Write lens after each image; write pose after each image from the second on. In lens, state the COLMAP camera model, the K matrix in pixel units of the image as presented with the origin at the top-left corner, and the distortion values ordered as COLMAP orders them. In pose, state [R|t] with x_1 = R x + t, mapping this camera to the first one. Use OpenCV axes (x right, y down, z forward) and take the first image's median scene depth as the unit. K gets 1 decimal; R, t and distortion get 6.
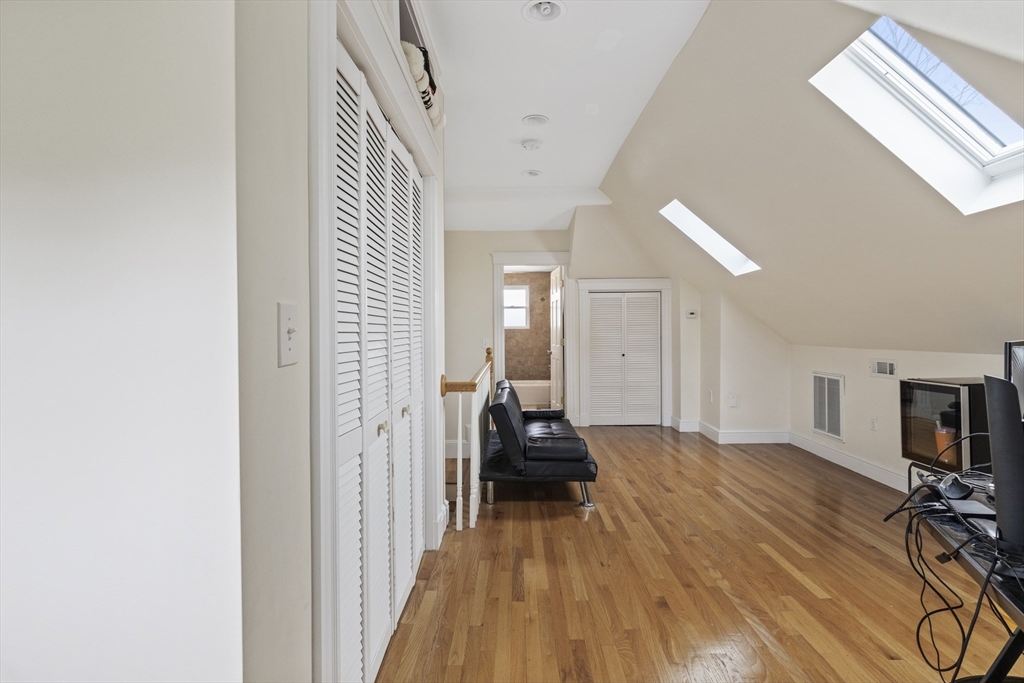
lens RADIAL K [[520.1, 0, 514.0], [0, 520.1, 337.7], [0, 0, 1]] dist [-0.009506, 0.000378]
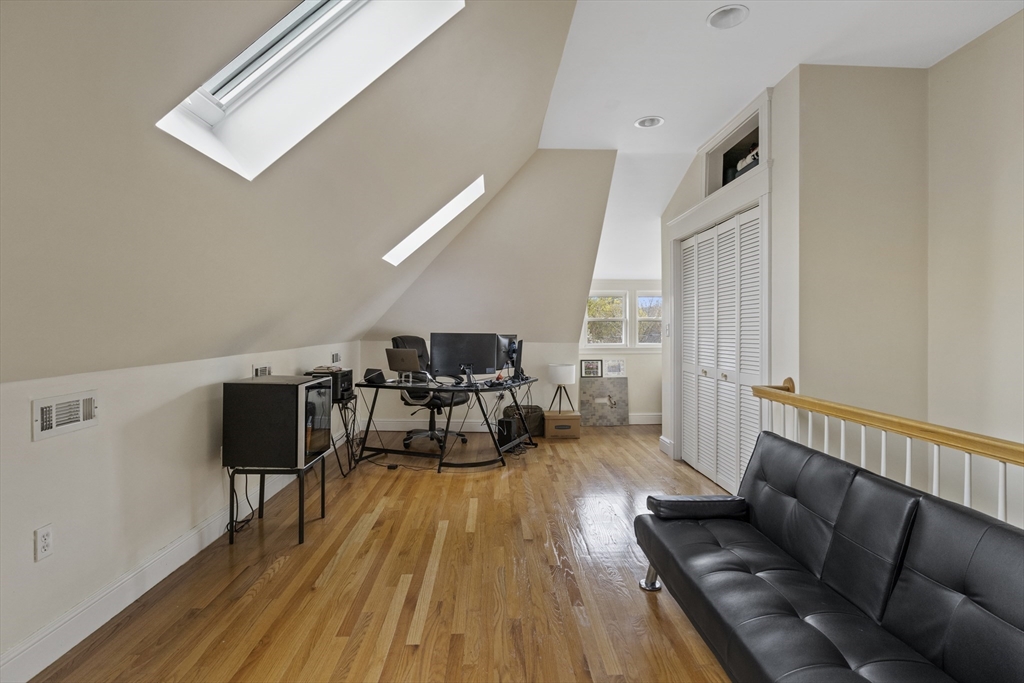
lens RADIAL K [[520.1, 0, 509.7], [0, 520.1, 334.5], [0, 0, 1]] dist [-0.009506, 0.000378]
pose [[-0.999514, 0.013178, -0.028233, 0.352498], [0.012377, 0.999521, 0.028355, -0.027796], [0.028593, 0.027992, -0.999199, 1.710304]]
